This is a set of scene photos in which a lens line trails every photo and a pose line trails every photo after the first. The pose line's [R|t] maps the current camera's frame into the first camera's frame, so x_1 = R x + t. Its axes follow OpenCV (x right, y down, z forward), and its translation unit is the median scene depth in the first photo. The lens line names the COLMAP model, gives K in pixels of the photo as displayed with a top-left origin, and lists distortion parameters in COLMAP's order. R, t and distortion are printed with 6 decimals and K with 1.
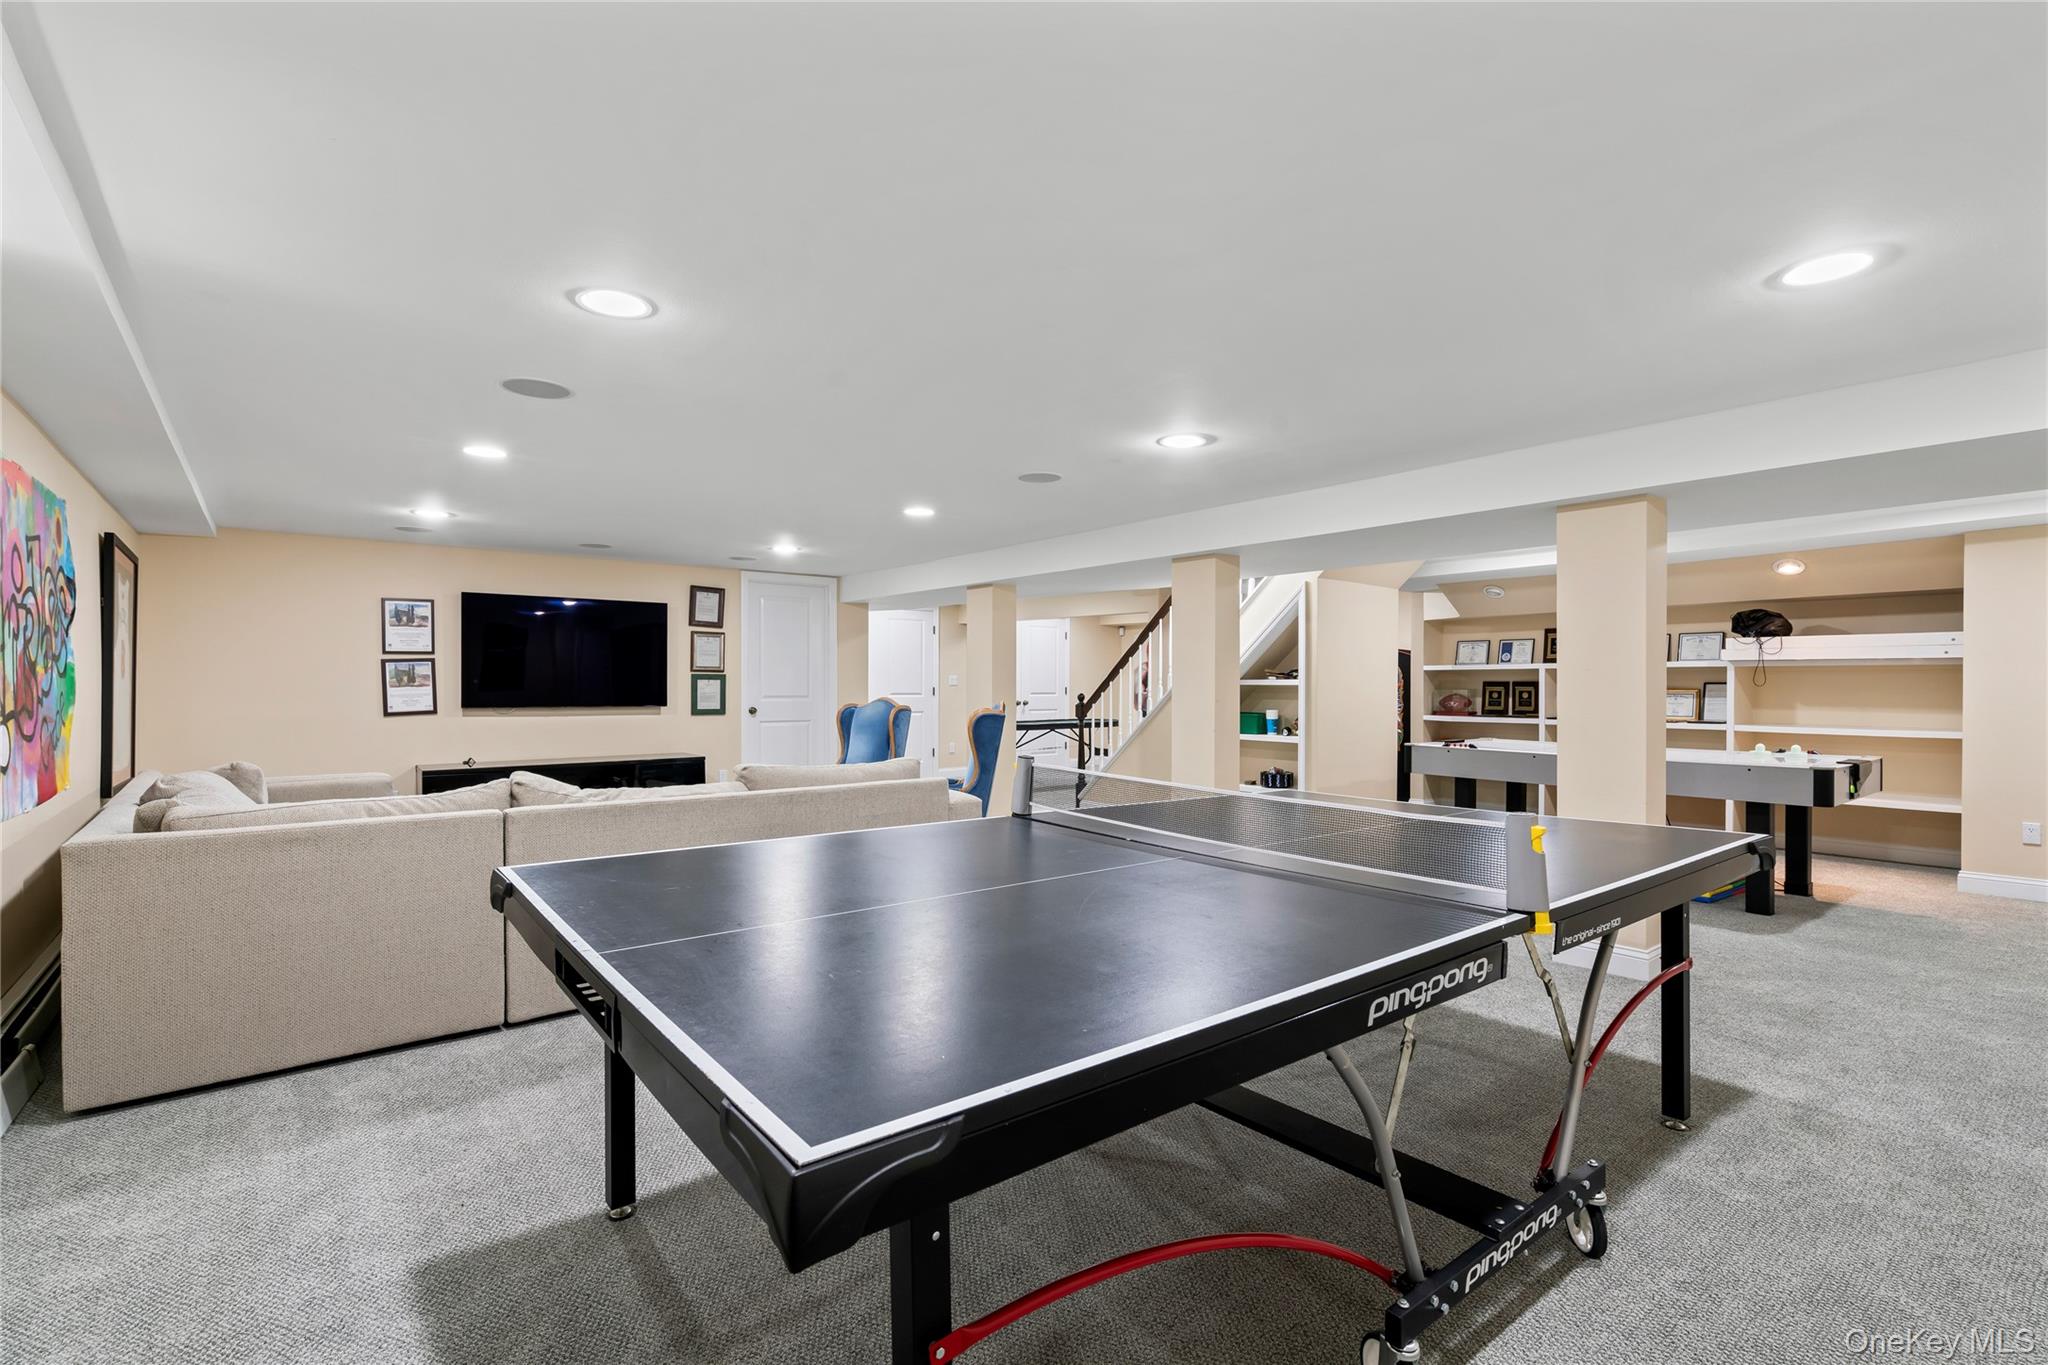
lens RADIAL K [[936.1, 0, 1022.4], [0, 936.1, 691.2], [0, 0, 1]] dist [0.000073, 0.000300]
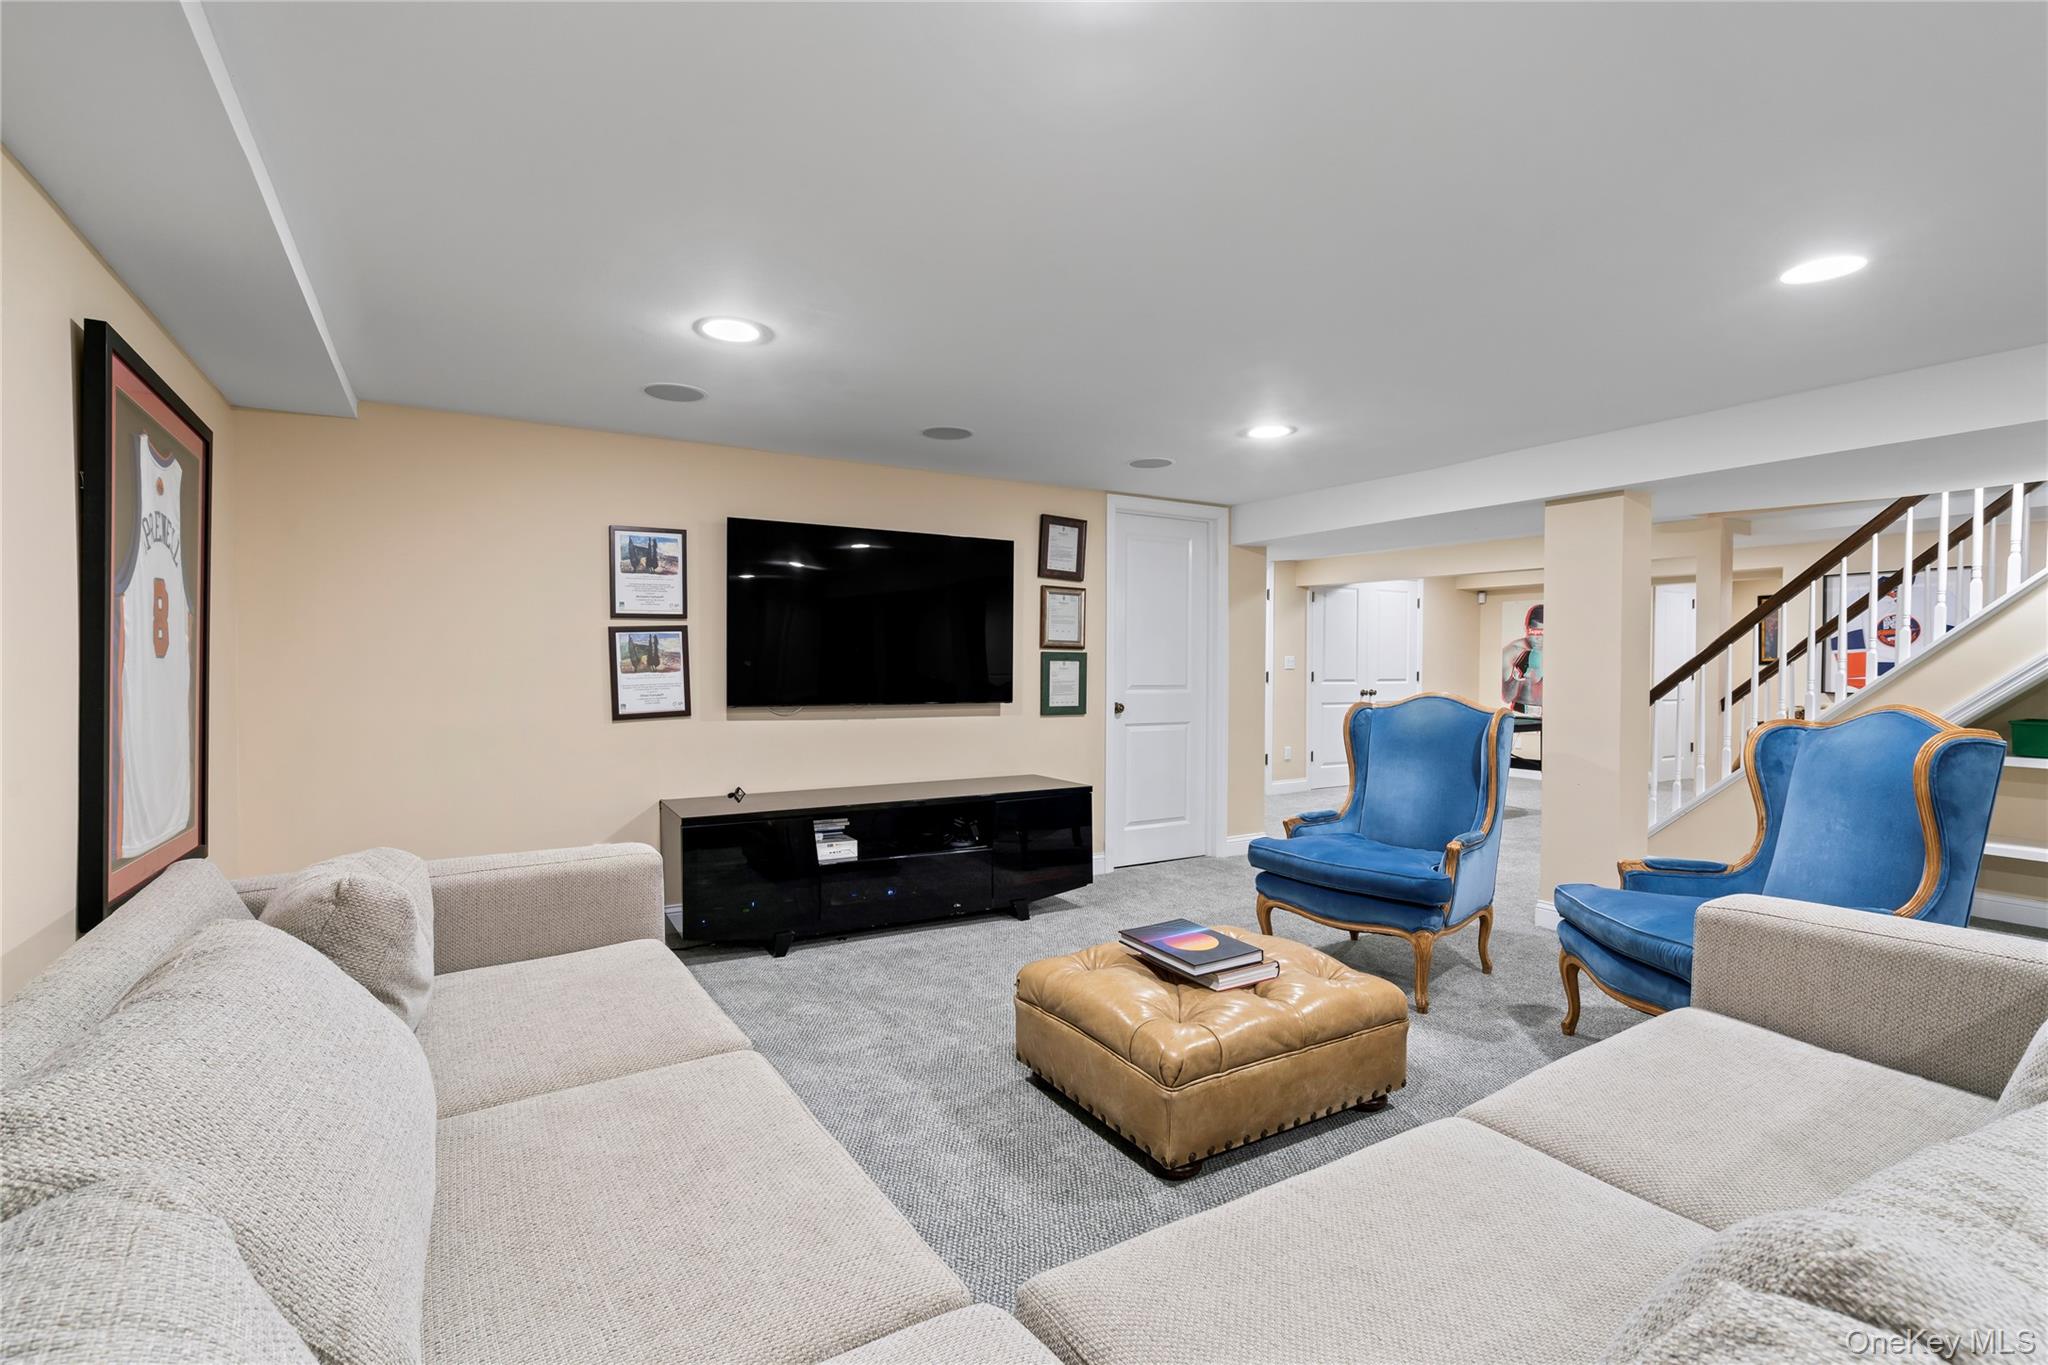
lens RADIAL K [[936.1, 0, 1024.2], [0, 936.1, 672.9], [0, 0, 1]] dist [0.000073, 0.000300]
pose [[0.991956, 0.001232, -0.126574, -0.330975], [-0.001483, 0.999997, -0.001891, -0.003386], [0.126571, 0.002063, 0.991955, 0.419519]]
